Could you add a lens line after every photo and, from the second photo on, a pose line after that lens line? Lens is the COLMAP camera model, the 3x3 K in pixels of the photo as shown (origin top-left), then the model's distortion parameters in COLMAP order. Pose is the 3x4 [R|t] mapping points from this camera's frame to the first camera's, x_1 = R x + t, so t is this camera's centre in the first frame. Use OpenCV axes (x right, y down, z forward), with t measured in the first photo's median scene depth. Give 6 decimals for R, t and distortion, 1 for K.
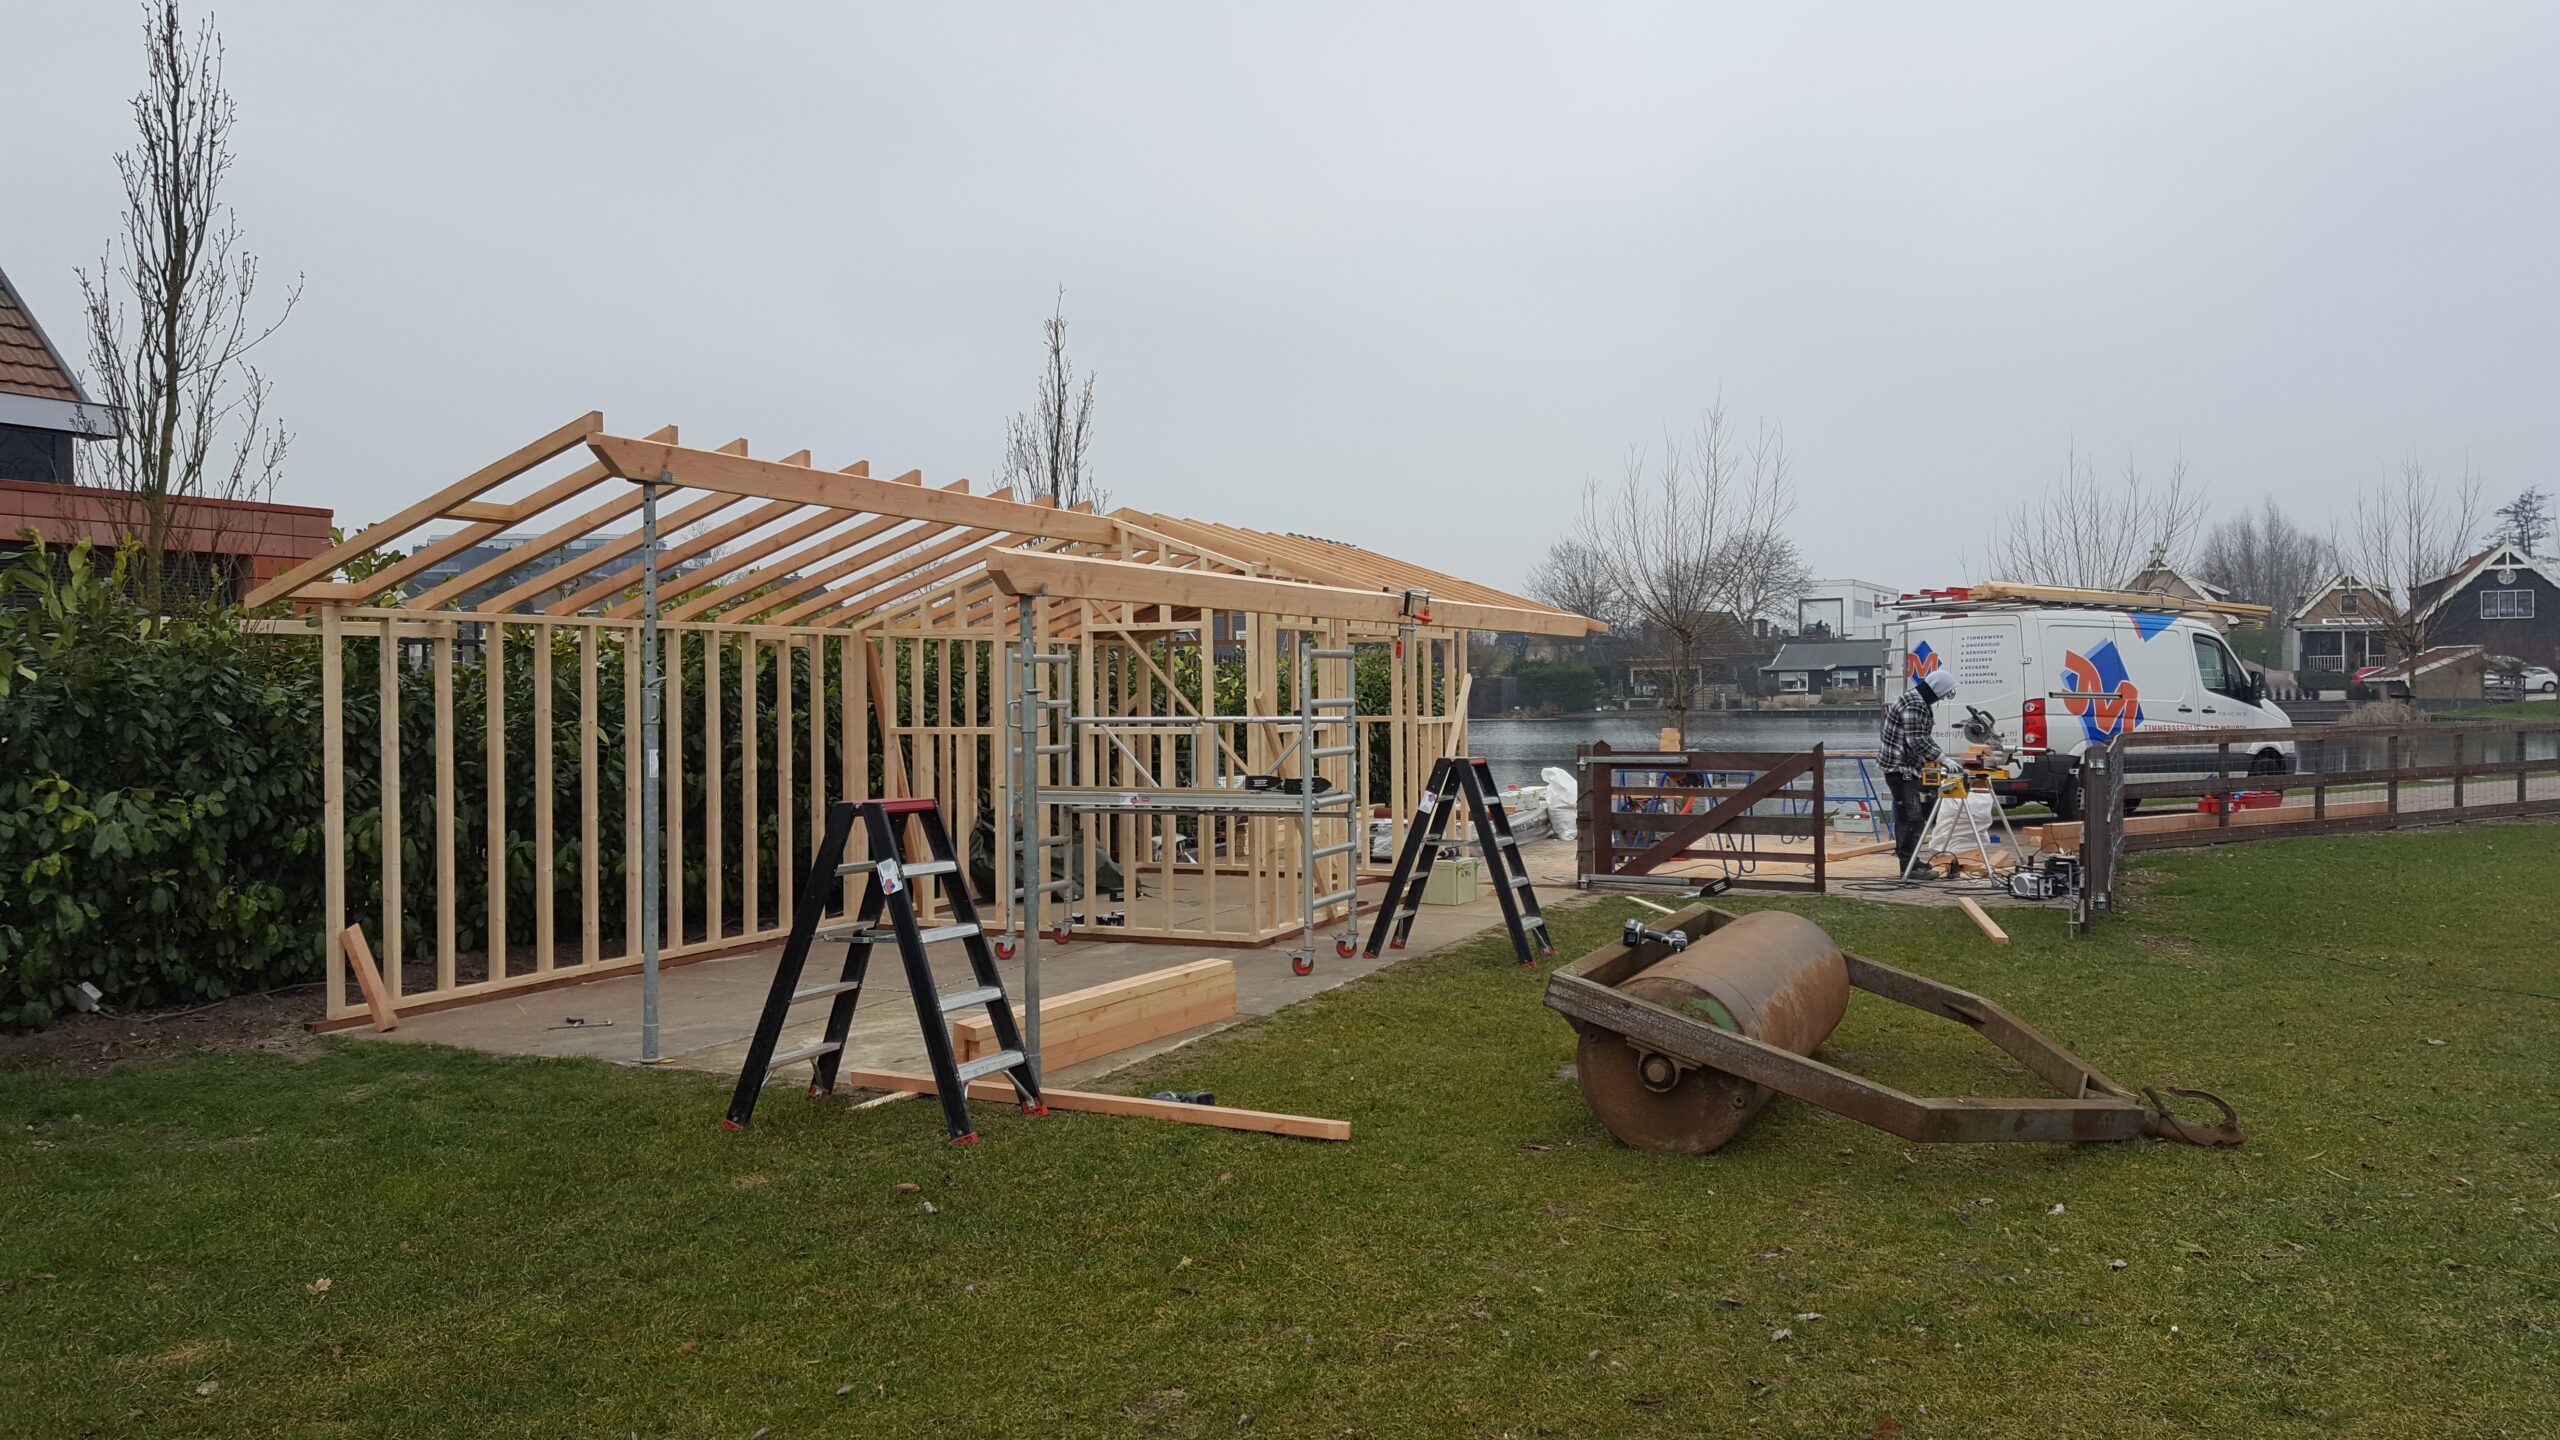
lens RADIAL K [[1838.1, 0, 1298.1], [0, 1838.1, 728.1], [0, 0, 1]] dist [0.079598, -0.083674]
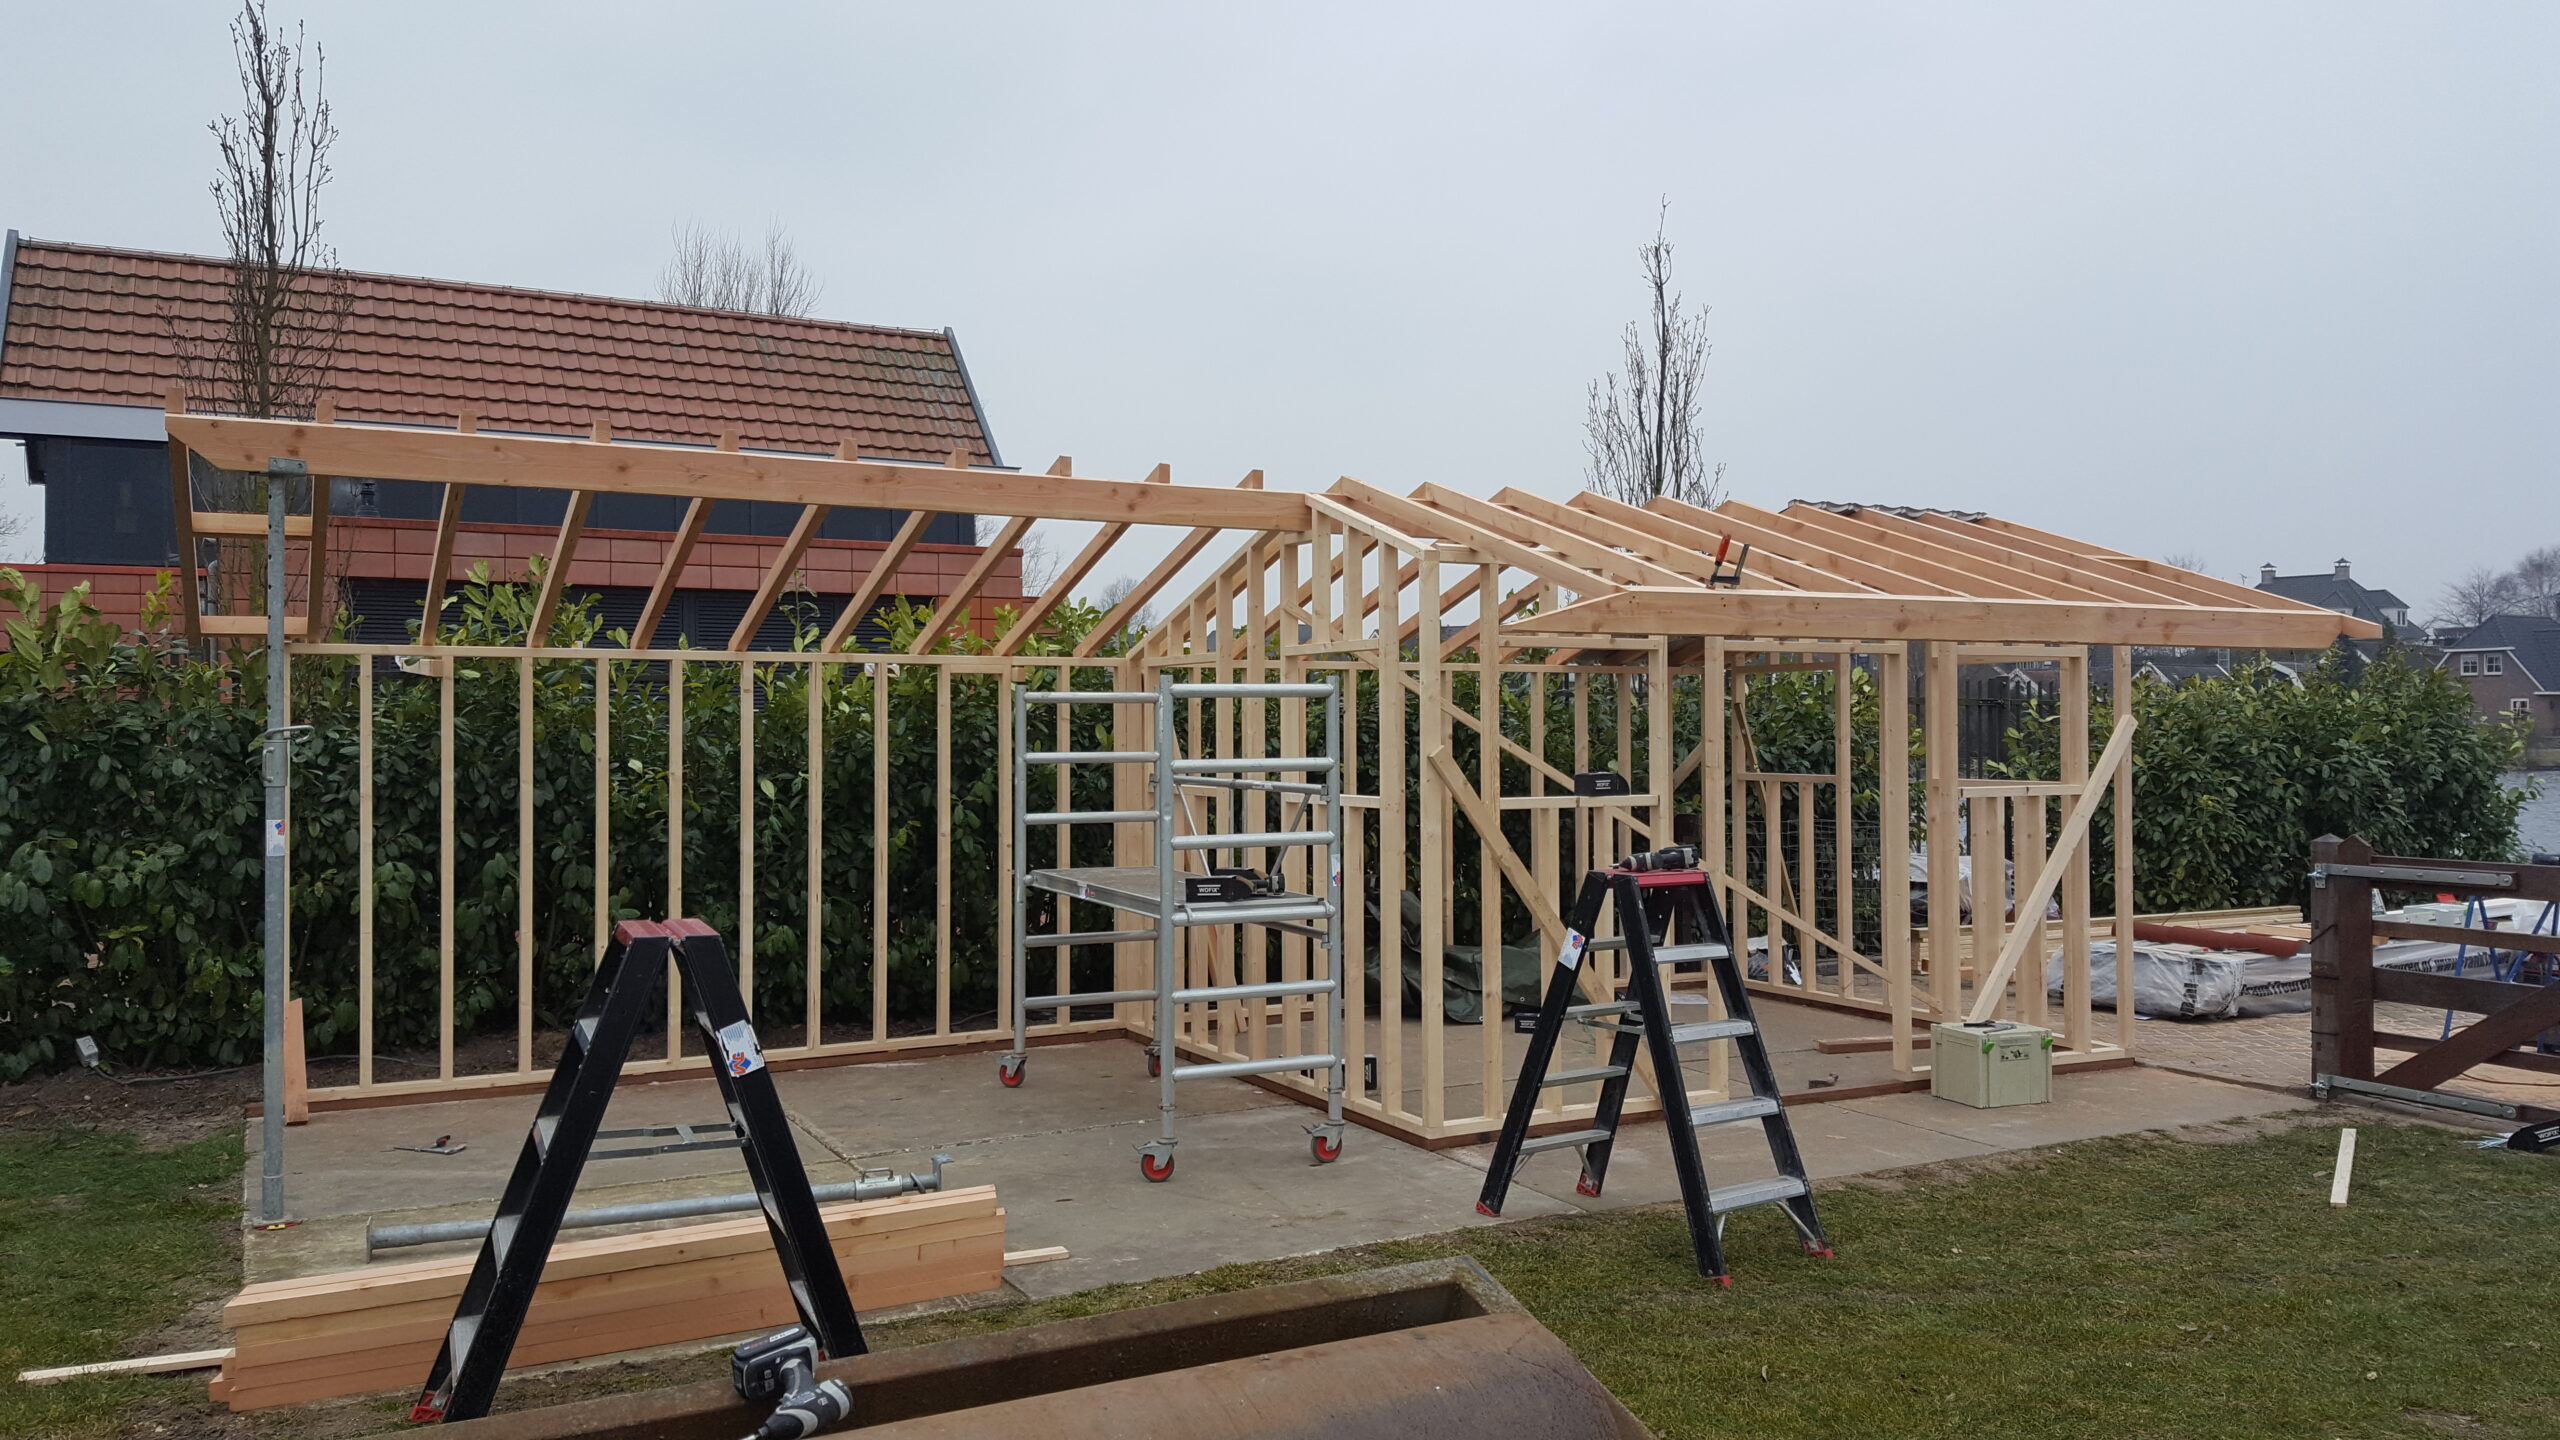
lens RADIAL K [[1838.1, 0, 1271.5], [0, 1838.1, 725.0], [0, 0, 1]] dist [0.079598, -0.083674]
pose [[0.802708, 0.008992, -0.596304, 0.160538], [-0.020223, 0.999722, -0.012147, -0.008824], [0.596029, 0.021810, 0.802666, 0.238845]]
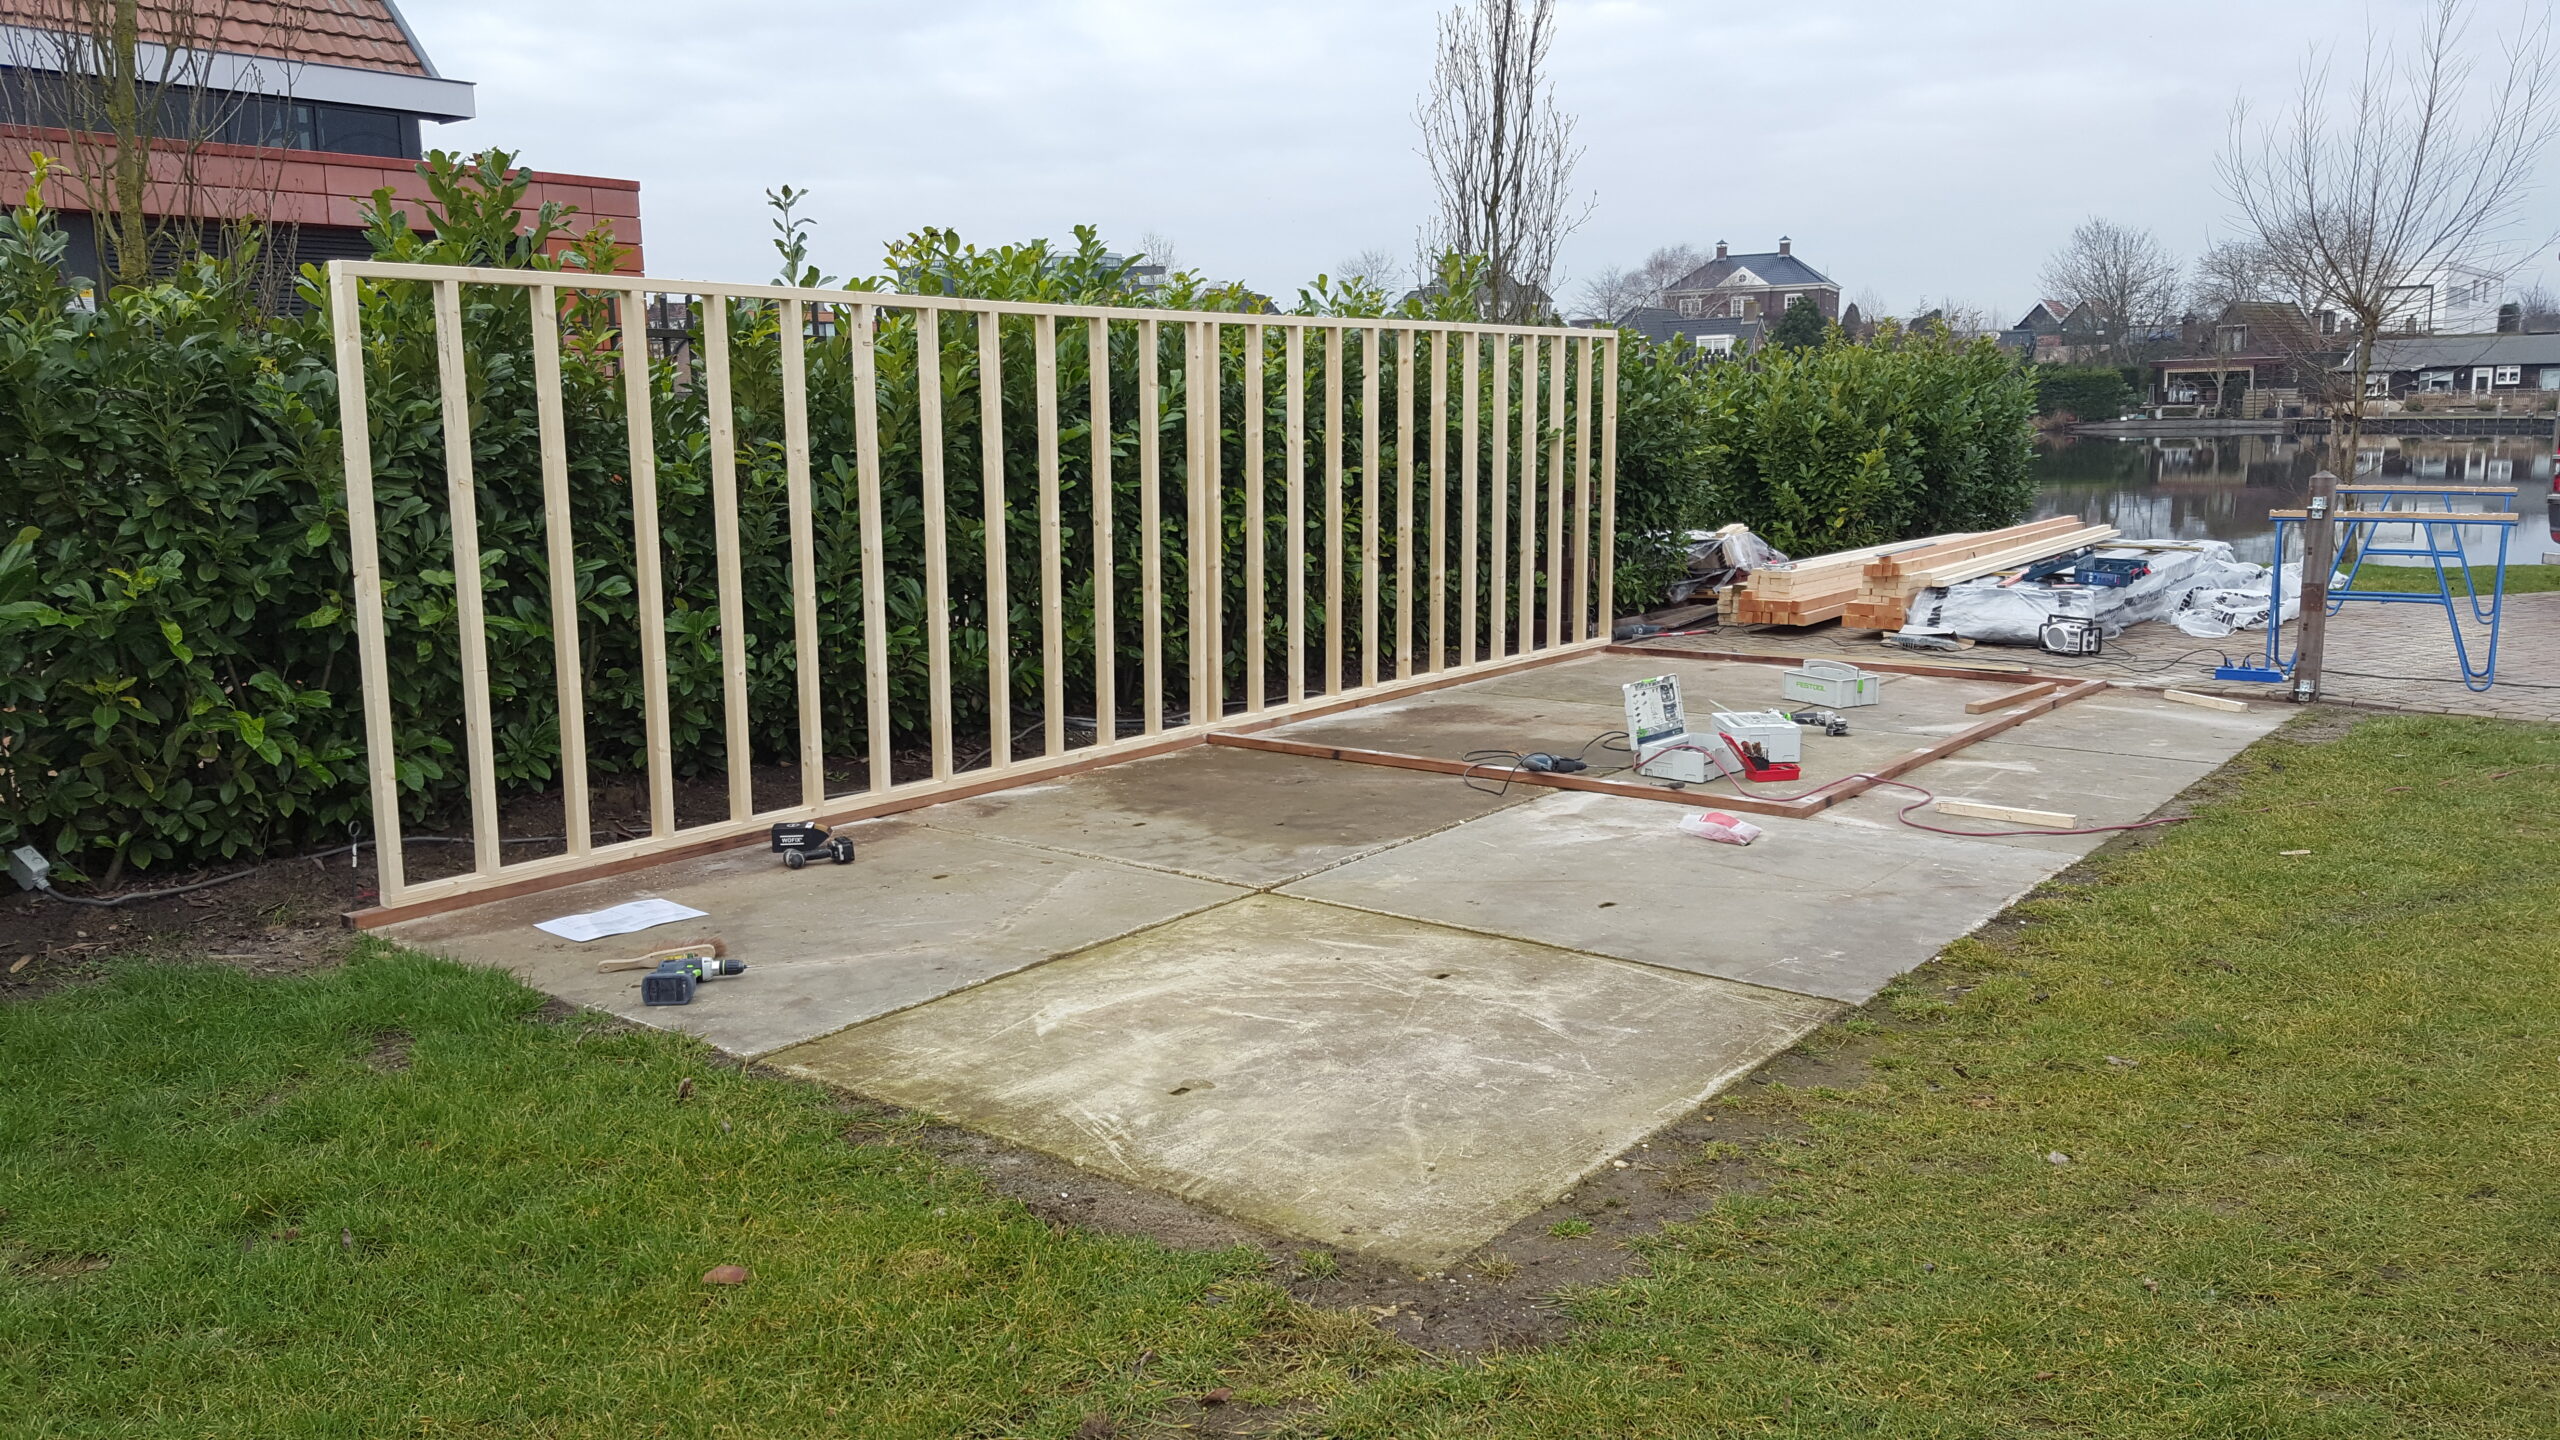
lens RADIAL K [[1838.1, 0, 1285.0], [0, 1838.1, 710.9], [0, 0, 1]] dist [0.079598, -0.083674]
pose [[0.970672, 0.033725, -0.238032, -0.025703], [0.000723, 0.989698, 0.143169, -0.001685], [0.240409, -0.139142, 0.960647, 0.194272]]
